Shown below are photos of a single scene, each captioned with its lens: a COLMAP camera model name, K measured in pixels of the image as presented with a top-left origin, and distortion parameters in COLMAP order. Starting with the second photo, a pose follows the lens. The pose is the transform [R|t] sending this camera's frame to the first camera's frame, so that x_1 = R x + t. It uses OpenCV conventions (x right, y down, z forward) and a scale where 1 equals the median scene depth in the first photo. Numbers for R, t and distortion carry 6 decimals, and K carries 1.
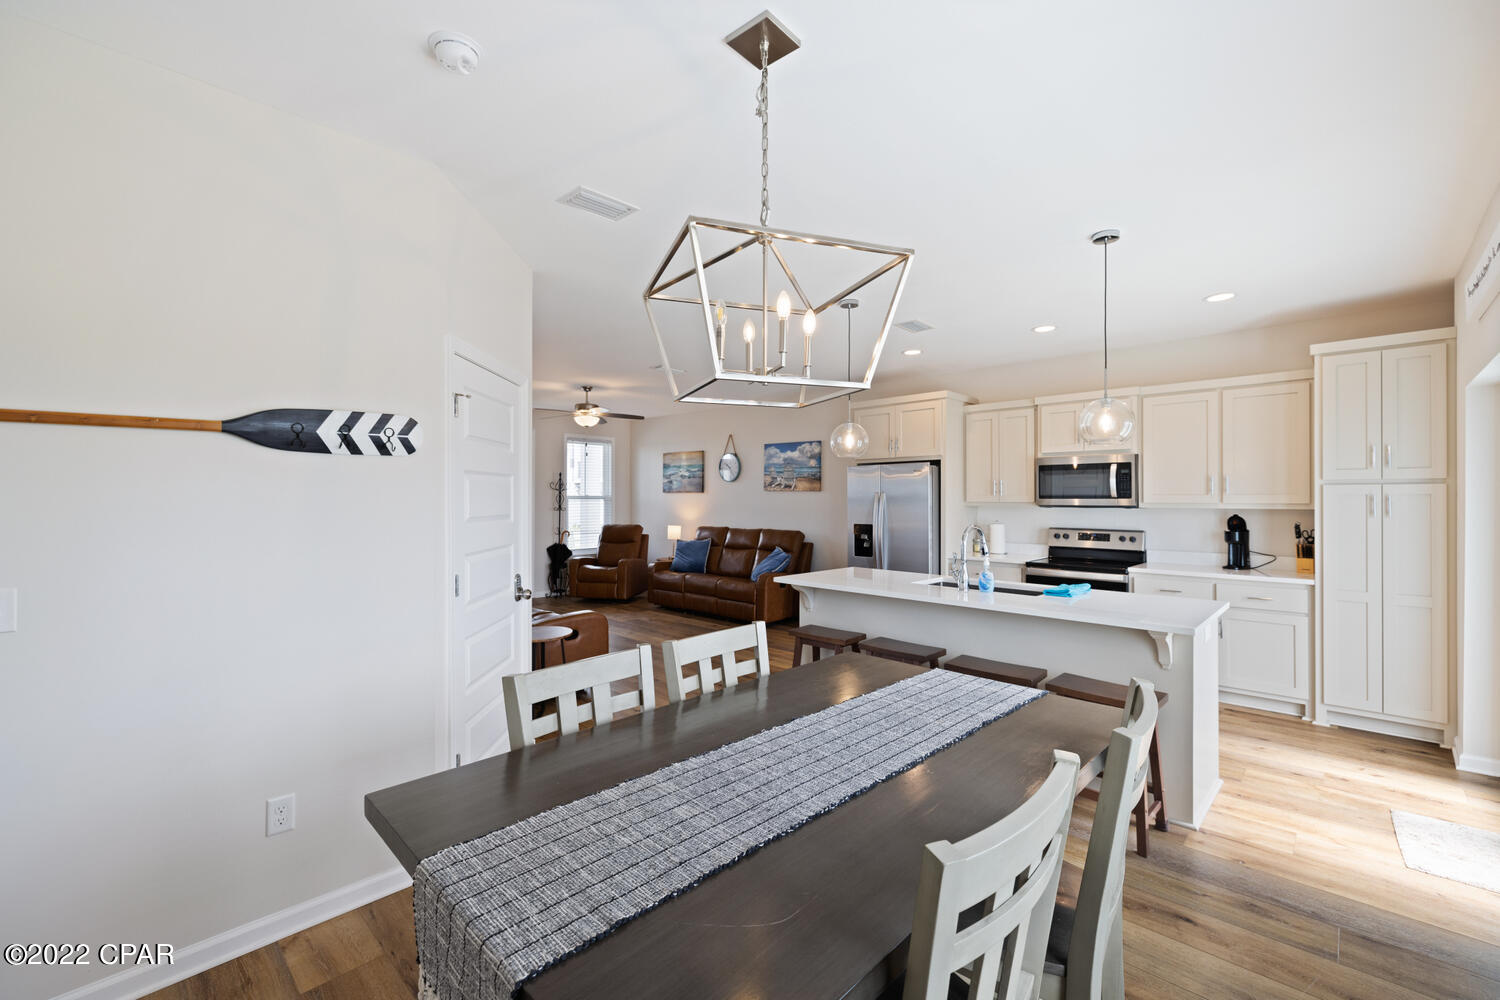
lens RADIAL K [[631.0, 0, 743.4], [0, 631.0, 491.3], [0, 0, 1]] dist [-0.001019, 0.000410]
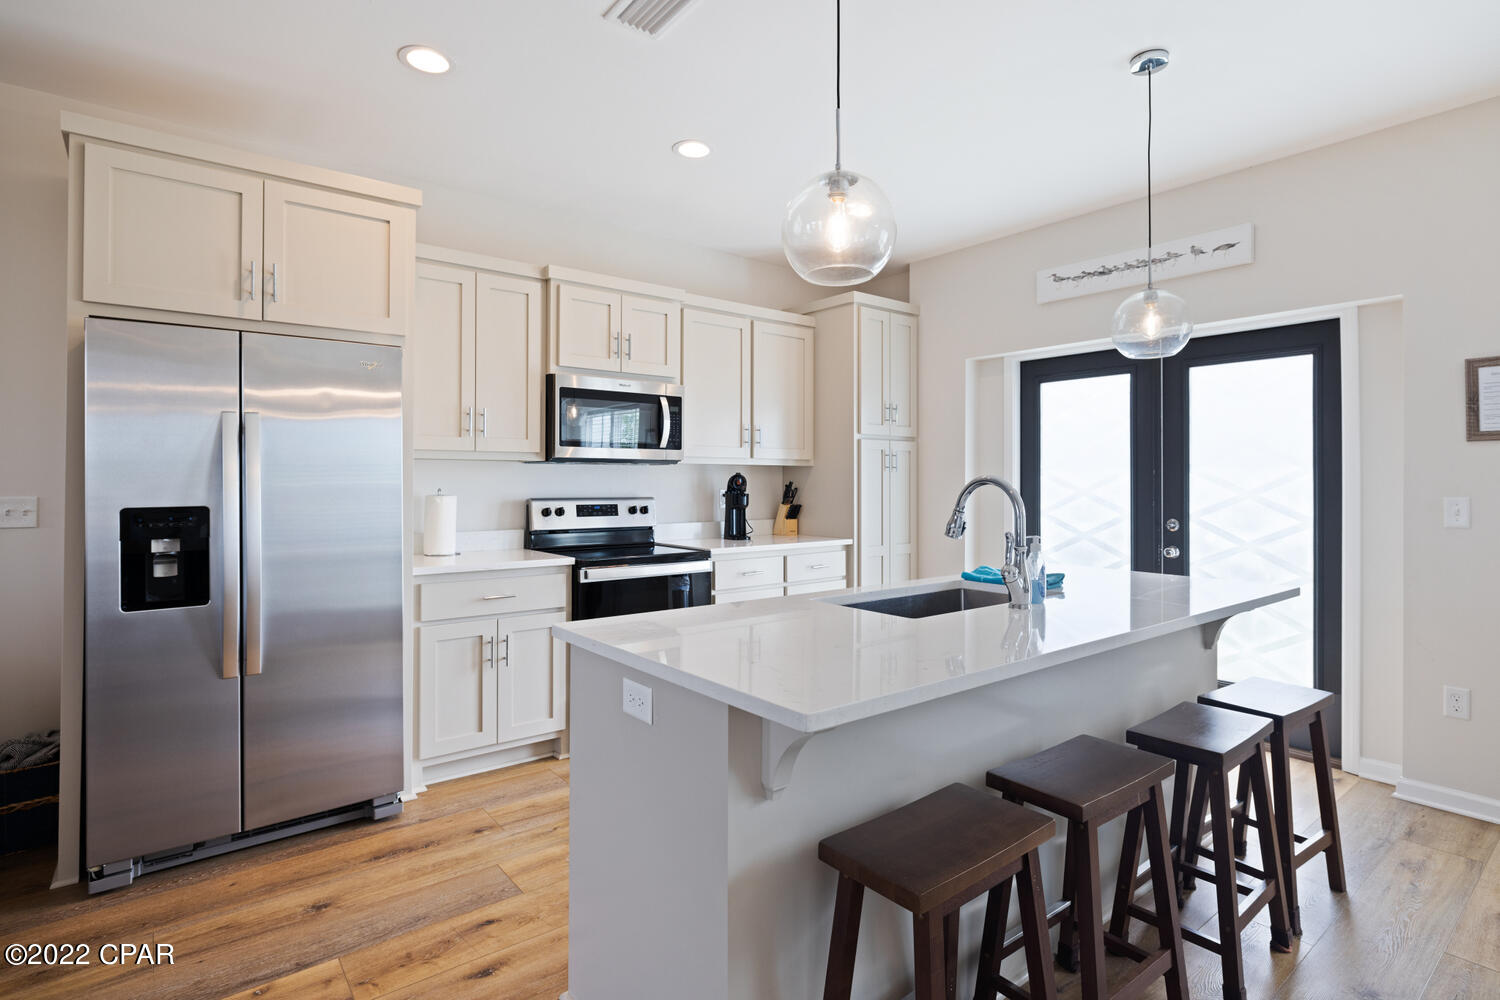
lens RADIAL K [[733.5, 0, 738.1], [0, 733.5, 485.8], [0, 0, 1]] dist [-0.016105, -0.000463]
pose [[0.131415, -0.008544, 0.991291, -0.107590], [-0.012778, 0.999865, 0.010312, 0.026090], [-0.991245, -0.014021, 0.131288, 0.520314]]
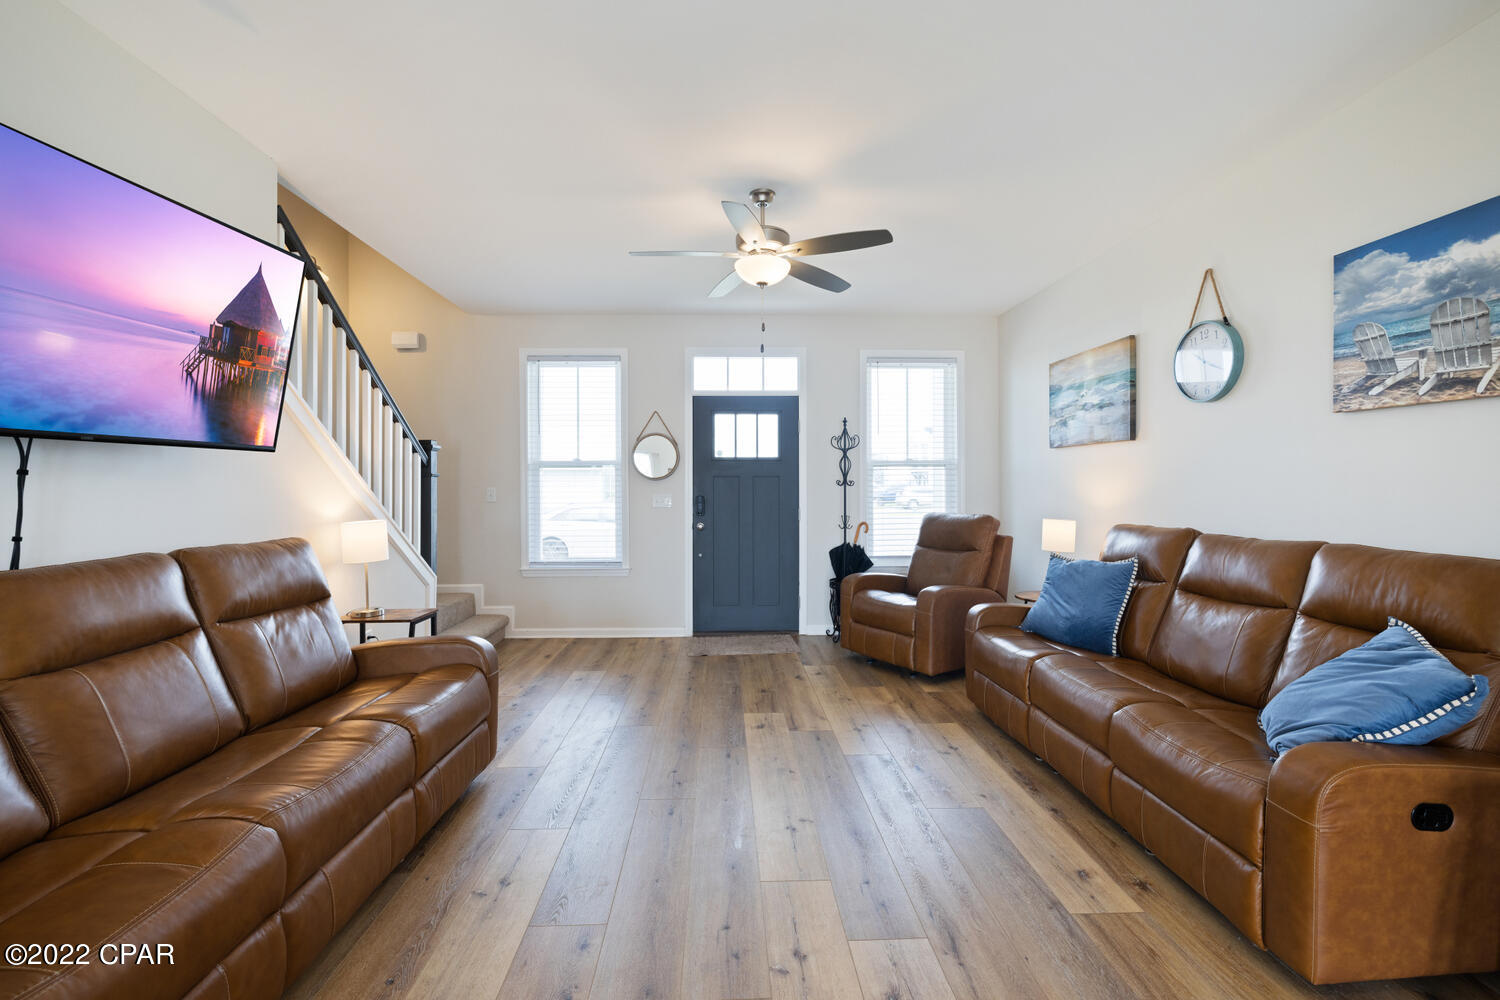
lens RADIAL K [[631.0, 0, 745.5], [0, 631.0, 480.5], [0, 0, 1]] dist [-0.001019, 0.000410]
pose [[0.725292, -0.008570, -0.688388, 0.037226], [0.013041, 0.999914, 0.001292, 0.027722], [0.688318, -0.009915, 0.725341, 0.615004]]
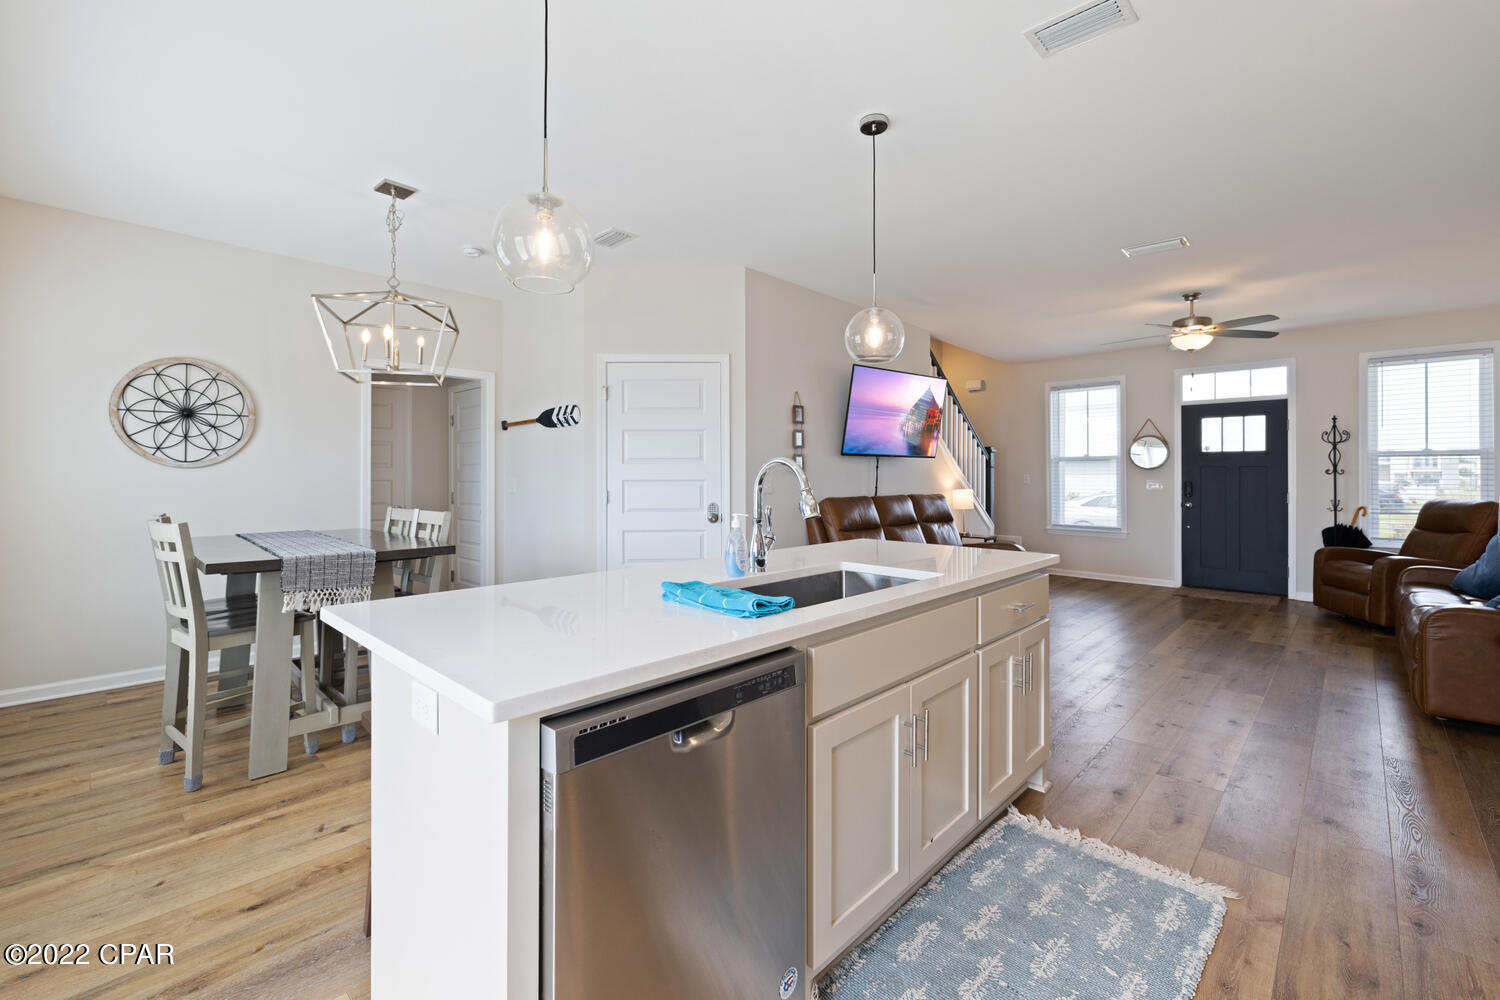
lens RADIAL K [[631.0, 0, 743.8], [0, 631.0, 473.4], [0, 0, 1]] dist [-0.001019, 0.000410]
pose [[0.003442, -0.005164, -0.999981, 0.417165], [0.009331, 0.999943, -0.005132, 0.031752], [0.999951, -0.009313, 0.003490, 0.446570]]
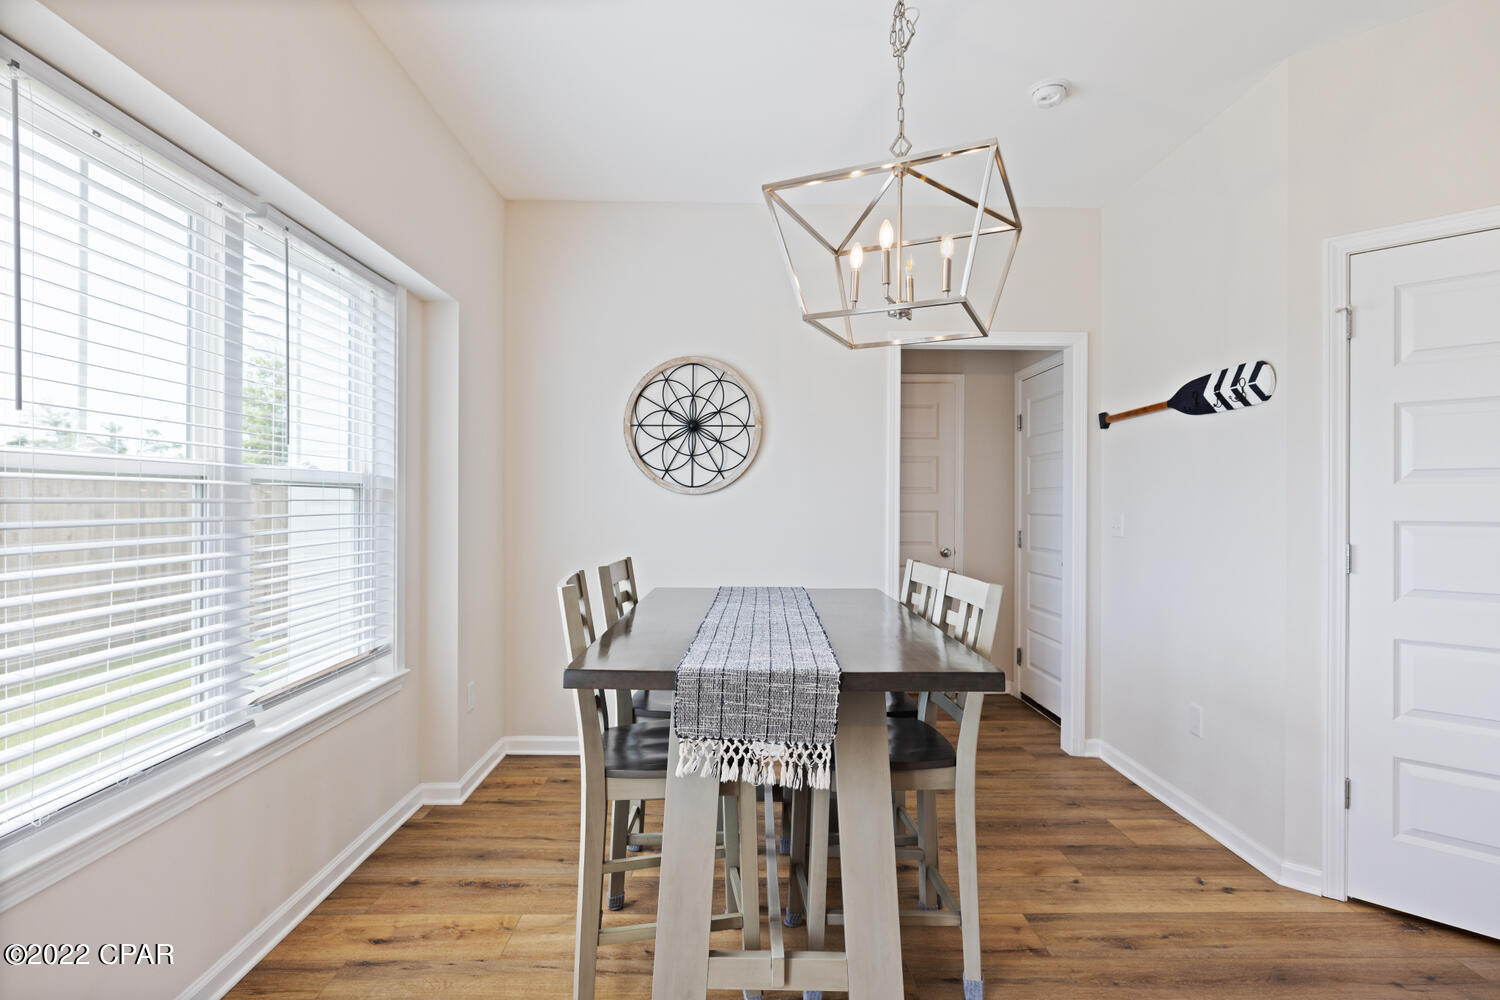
lens RADIAL K [[733.5, 0, 749.1], [0, 733.5, 501.6], [0, 0, 1]] dist [-0.016105, -0.000463]
pose [[-0.714325, -0.005440, -0.699793, 0.219212], [-0.001043, 0.999977, -0.006709, 0.028240], [0.699813, -0.004063, -0.714314, 0.364264]]
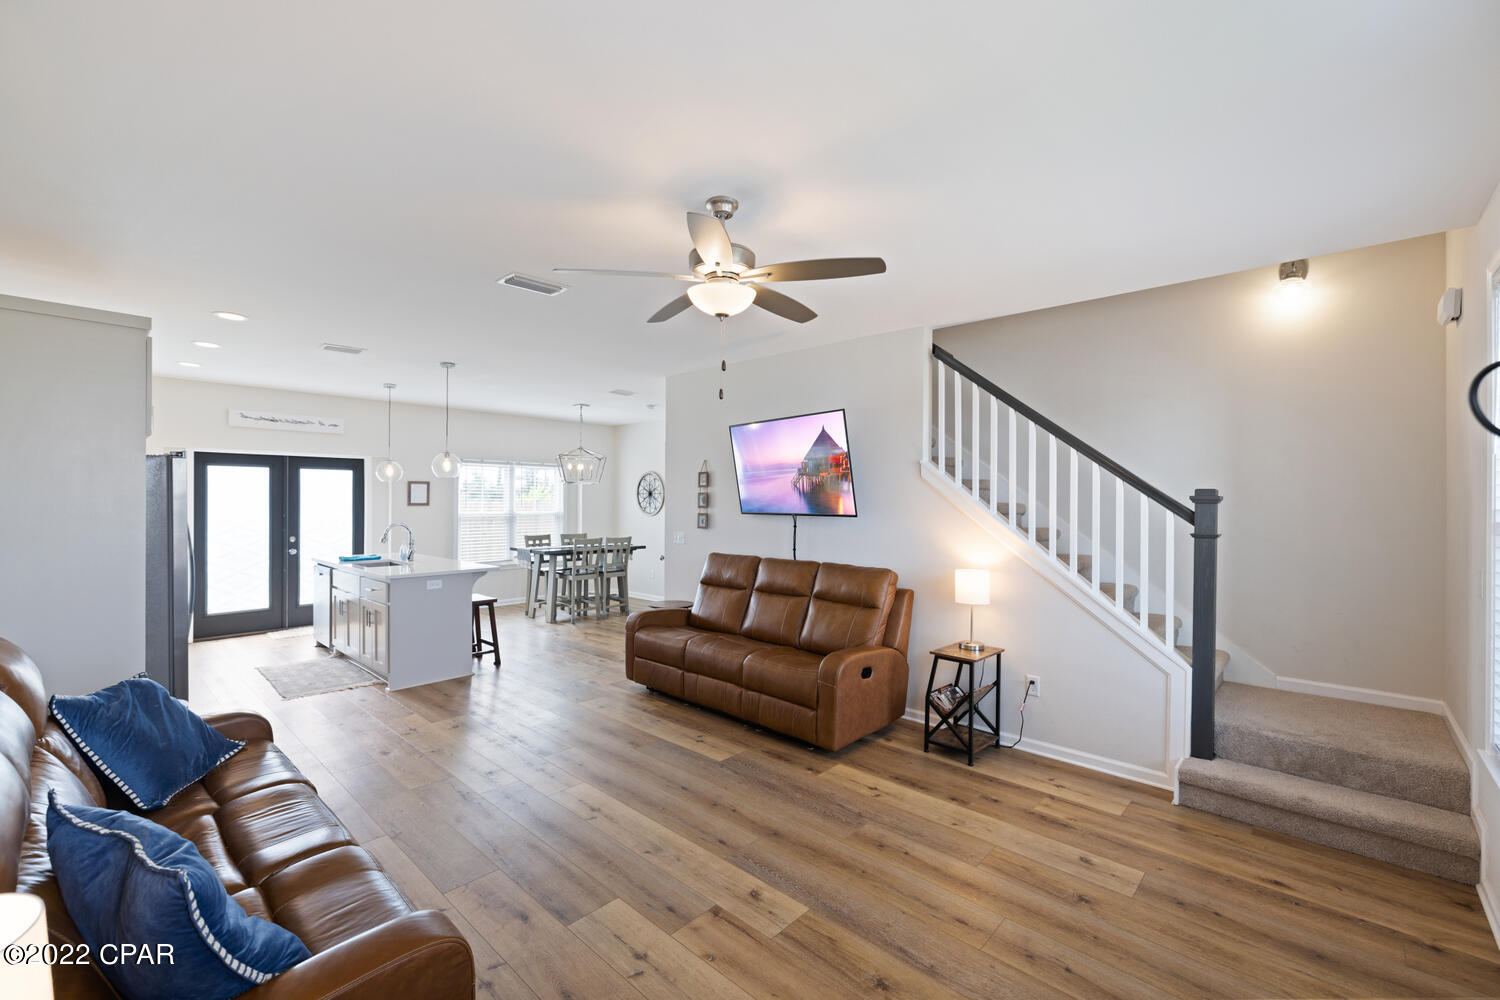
lens RADIAL K [[631.0, 0, 751.5], [0, 631.0, 496.3], [0, 0, 1]] dist [-0.001019, 0.000410]
pose [[-0.999589, -0.005292, -0.028166, -0.231996], [-0.004816, 0.999845, -0.016928, 0.003142], [0.028251, -0.016785, -0.999460, 1.229975]]
